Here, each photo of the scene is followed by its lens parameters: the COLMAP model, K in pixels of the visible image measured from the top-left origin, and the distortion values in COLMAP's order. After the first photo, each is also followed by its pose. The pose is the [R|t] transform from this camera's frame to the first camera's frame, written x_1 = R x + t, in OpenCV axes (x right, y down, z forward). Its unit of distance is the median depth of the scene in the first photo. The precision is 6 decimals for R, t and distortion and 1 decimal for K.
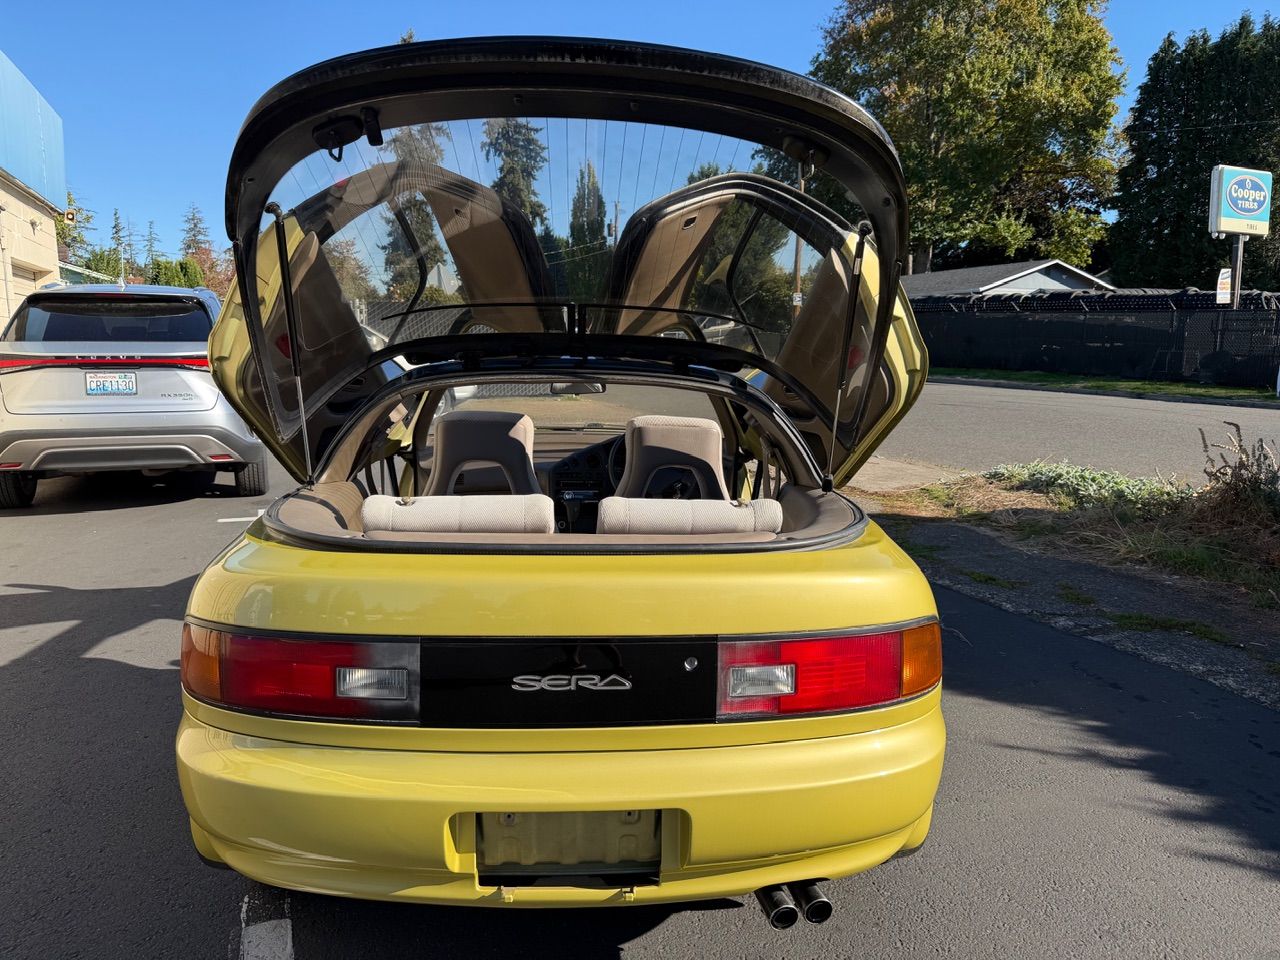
lens RADIAL K [[910.5, 0, 636.6], [0, 910.5, 471.1], [0, 0, 1]] dist [0.016464, -0.027945]
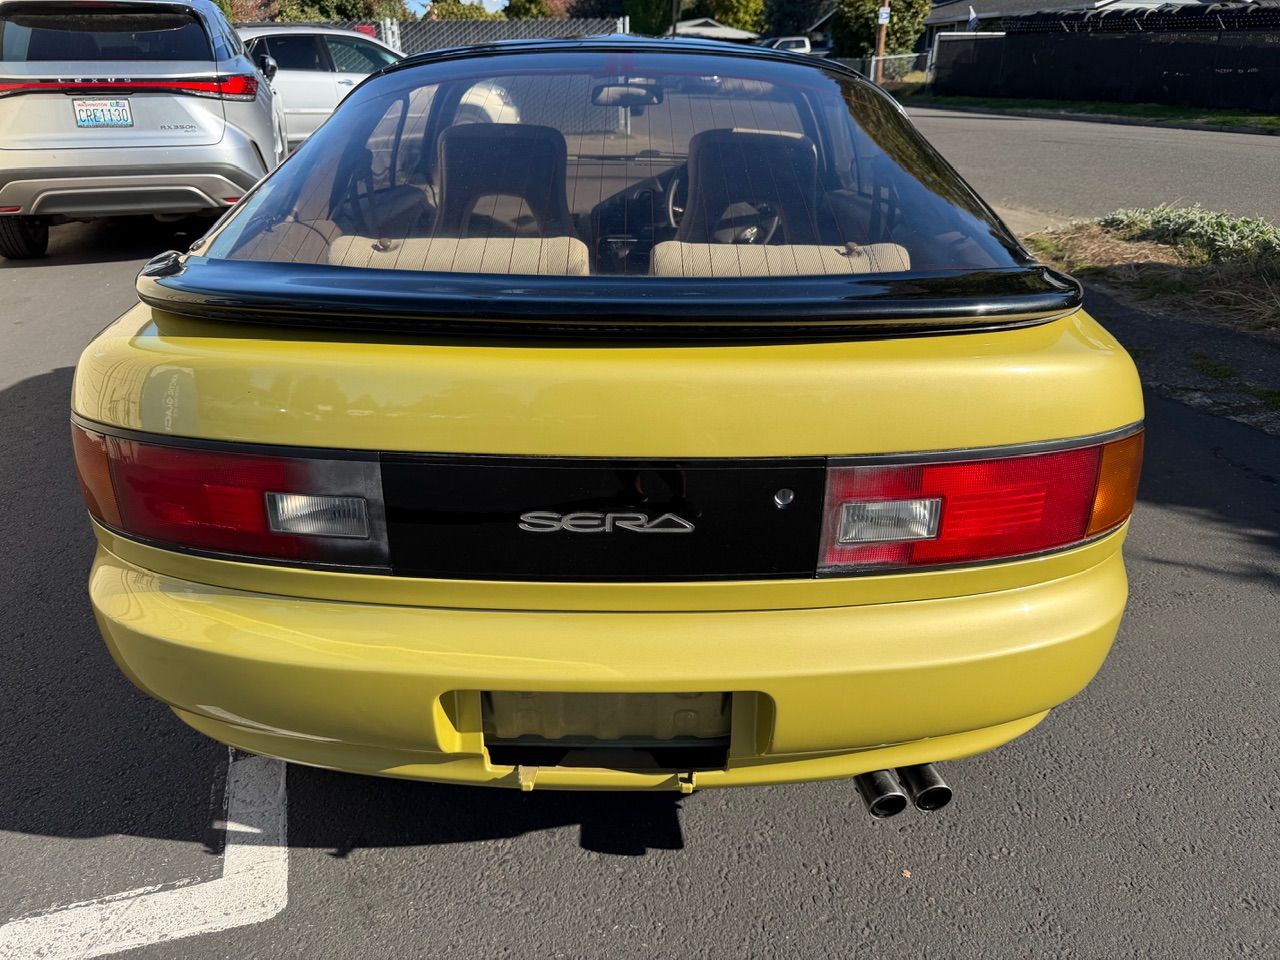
lens RADIAL K [[910.5, 0, 642.6], [0, 910.5, 482.5], [0, 0, 1]] dist [0.016464, -0.027945]
pose [[0.998331, 0.016914, -0.055226, -0.001762], [-0.001069, 0.961405, 0.275134, 0.004555], [0.057748, -0.274615, 0.959818, 0.085418]]
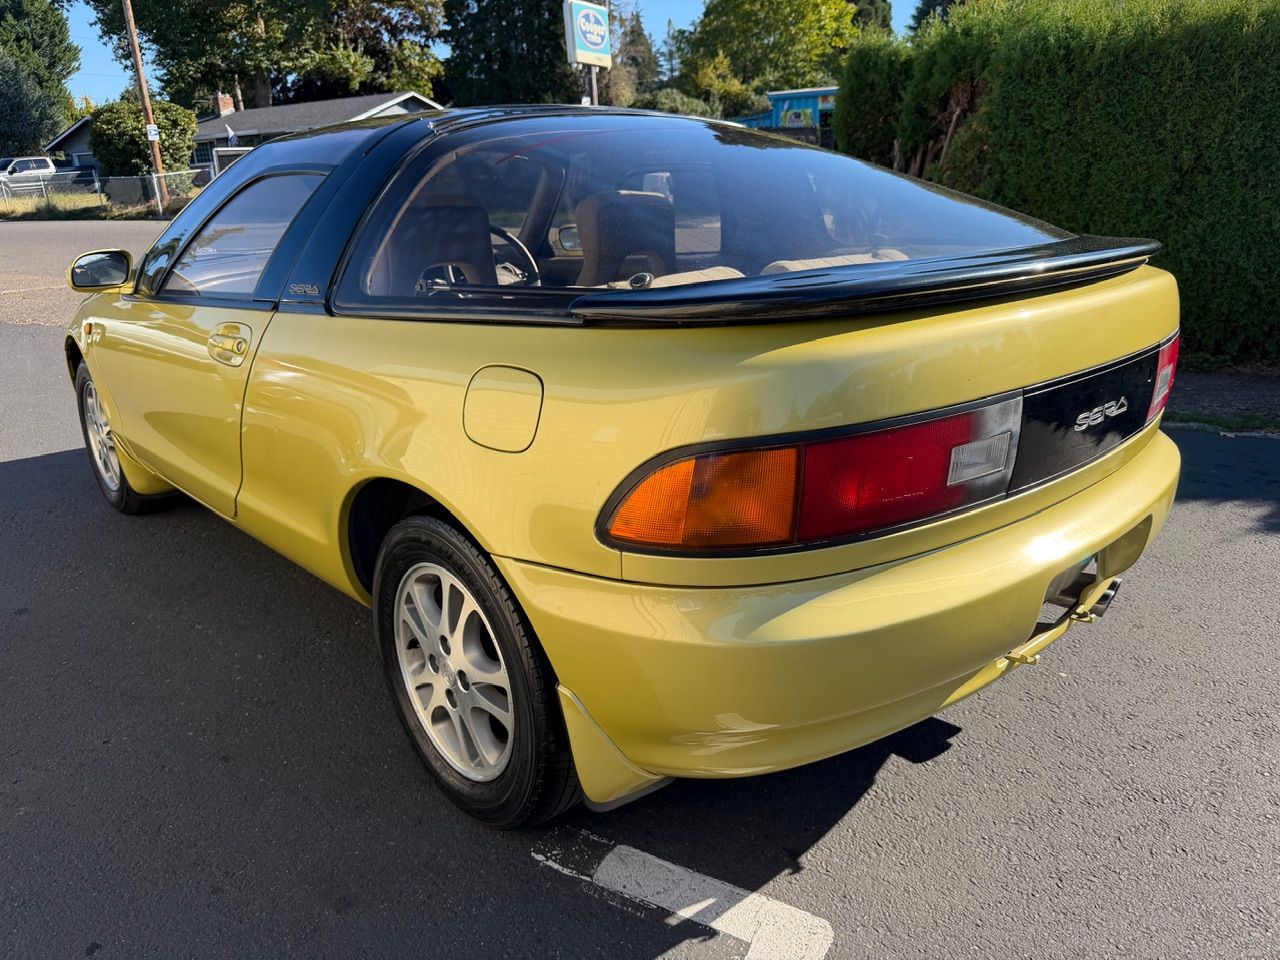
lens RADIAL K [[910.5, 0, 632.9], [0, 910.5, 471.1], [0, 0, 1]] dist [0.016464, -0.027945]
pose [[0.780028, -0.225568, 0.583674, -0.191025], [0.128519, 0.970633, 0.203359, 0.008417], [-0.612404, -0.083613, 0.786111, 0.121763]]
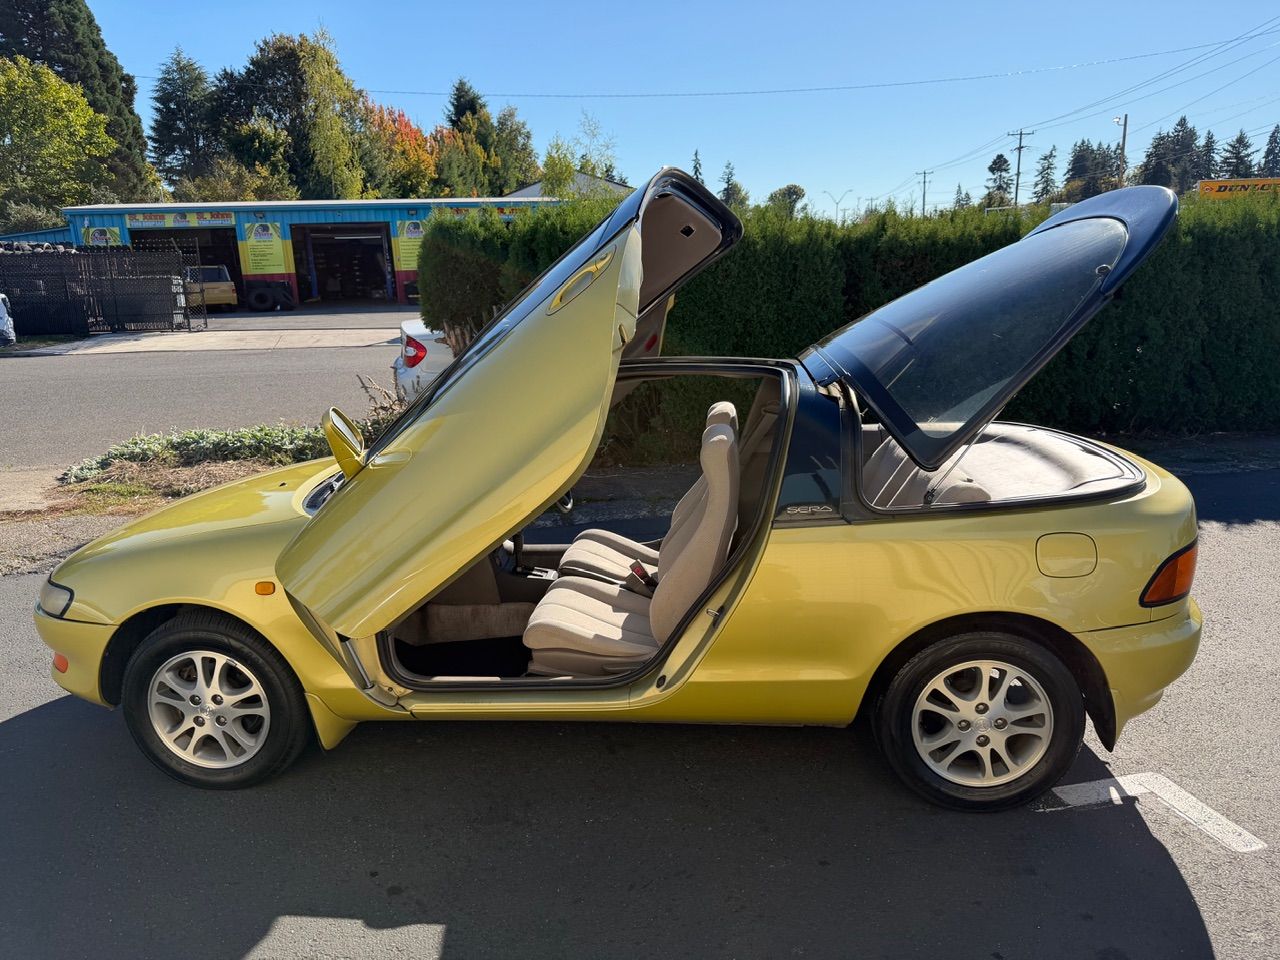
lens RADIAL K [[910.5, 0, 636.8], [0, 910.5, 468.6], [0, 0, 1]] dist [0.016464, -0.027945]
pose [[0.144194, -0.230404, 0.962352, -0.406522], [0.166425, 0.964310, 0.205936, -0.090254], [-0.975454, 0.130465, 0.177393, 0.347698]]
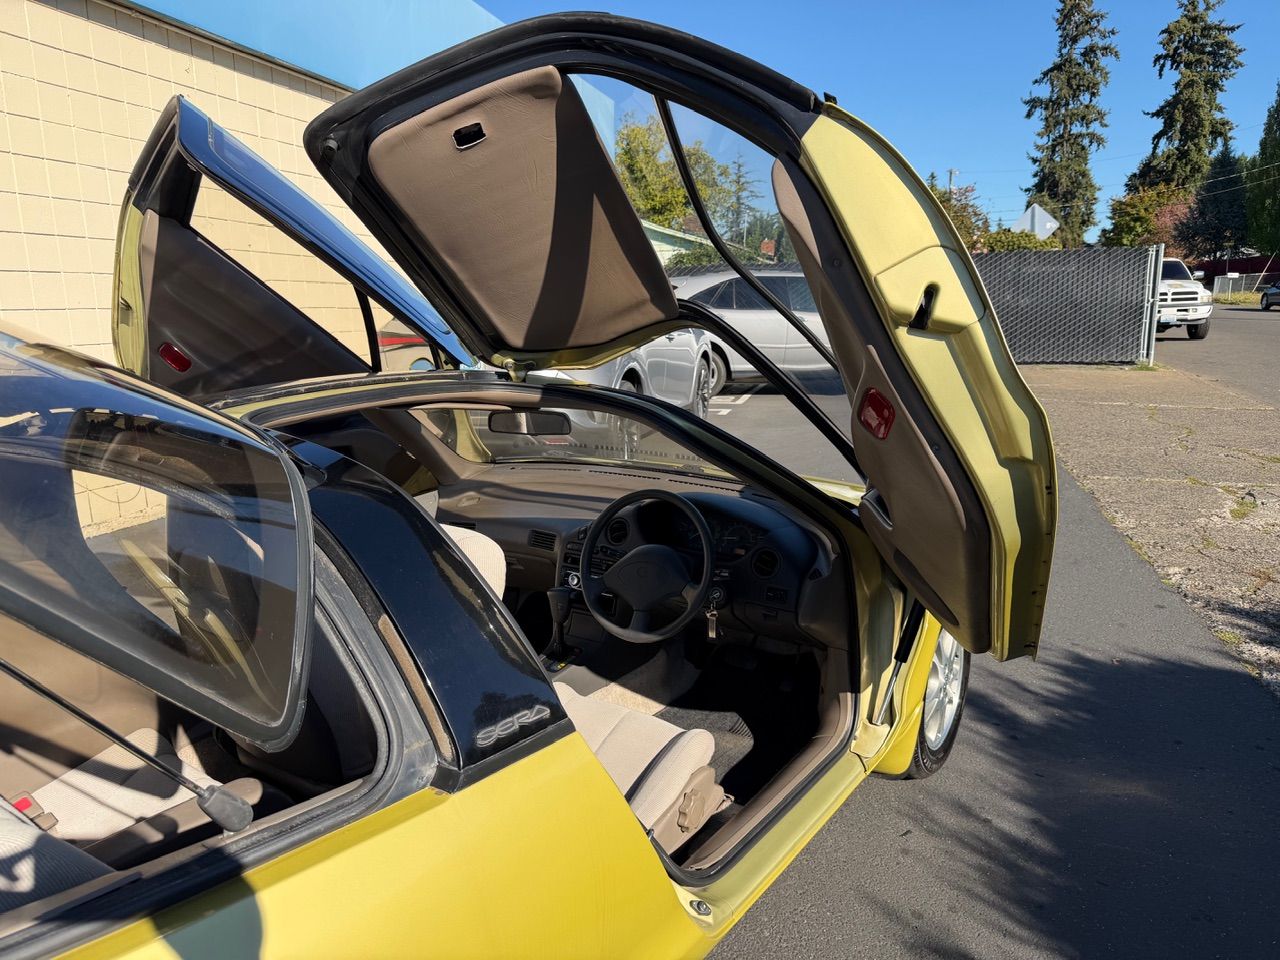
lens RADIAL K [[910.5, 0, 647.8], [0, 910.5, 478.7], [0, 0, 1]] dist [0.016464, -0.027945]
pose [[0.788702, 0.106563, -0.605469, 0.207416], [-0.069574, 0.994007, 0.084316, -0.061492], [0.610826, -0.024375, 0.791390, 0.297532]]
